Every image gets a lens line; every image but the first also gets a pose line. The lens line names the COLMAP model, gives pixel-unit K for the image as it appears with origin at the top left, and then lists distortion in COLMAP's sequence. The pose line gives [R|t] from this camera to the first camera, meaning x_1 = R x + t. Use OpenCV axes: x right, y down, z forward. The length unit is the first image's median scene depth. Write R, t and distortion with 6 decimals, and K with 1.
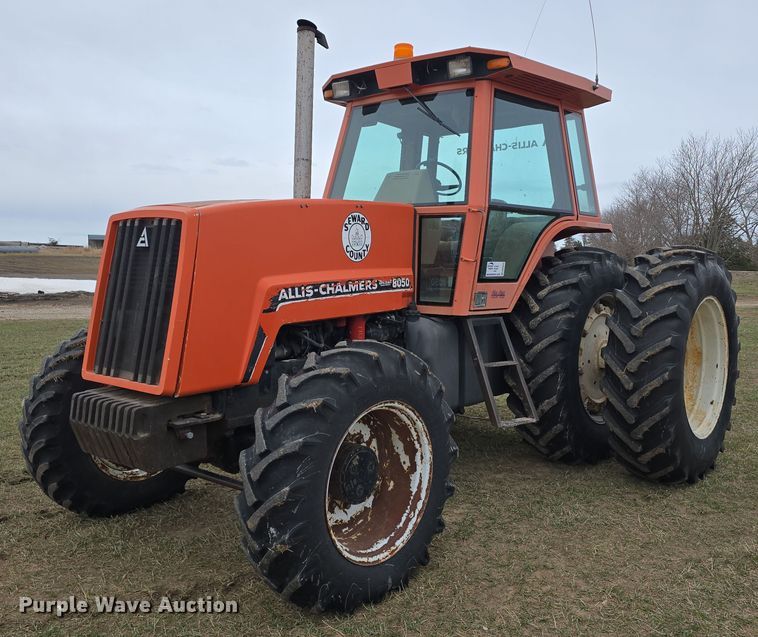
lens RADIAL K [[734.8, 0, 379.8], [0, 734.8, 308.8], [0, 0, 1]] dist [0.079611, -0.001483]
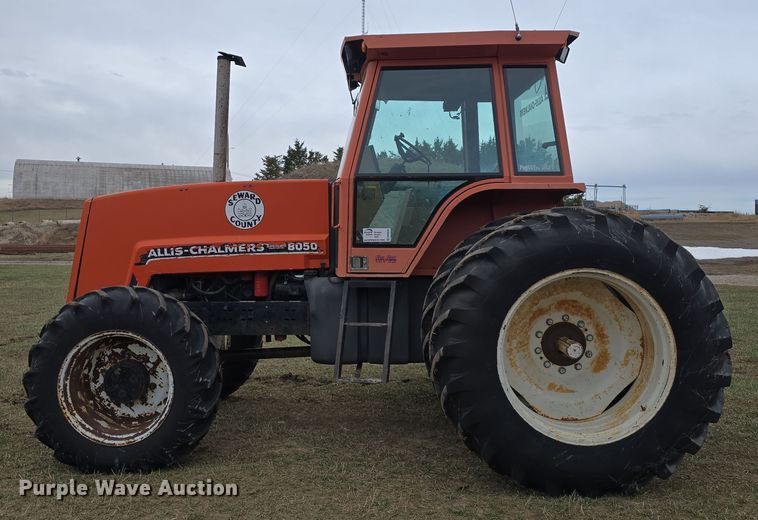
lens RADIAL K [[710.8, 0, 365.0], [0, 710.8, 242.8], [0, 0, 1]] dist [0.060437, -0.016767]
pose [[0.636721, 0.007058, -0.771062, 1.037050], [-0.039716, 0.998931, -0.023653, -0.019767], [0.770071, 0.045684, 0.636320, 0.377687]]
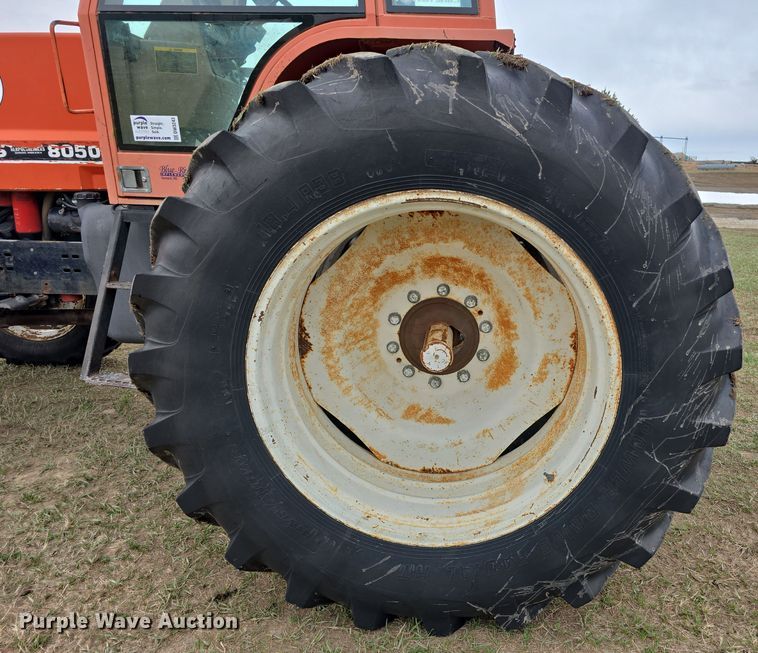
lens RADIAL K [[592.6, 0, 450.2], [0, 592.6, 326.9], [0, 0, 1]] dist [0.097442, -0.088469]
pose [[0.628113, 0.198448, -0.752391, 0.787277], [-0.062936, 0.976720, 0.205076, -0.014150], [0.775573, -0.081458, 0.625980, 0.963003]]
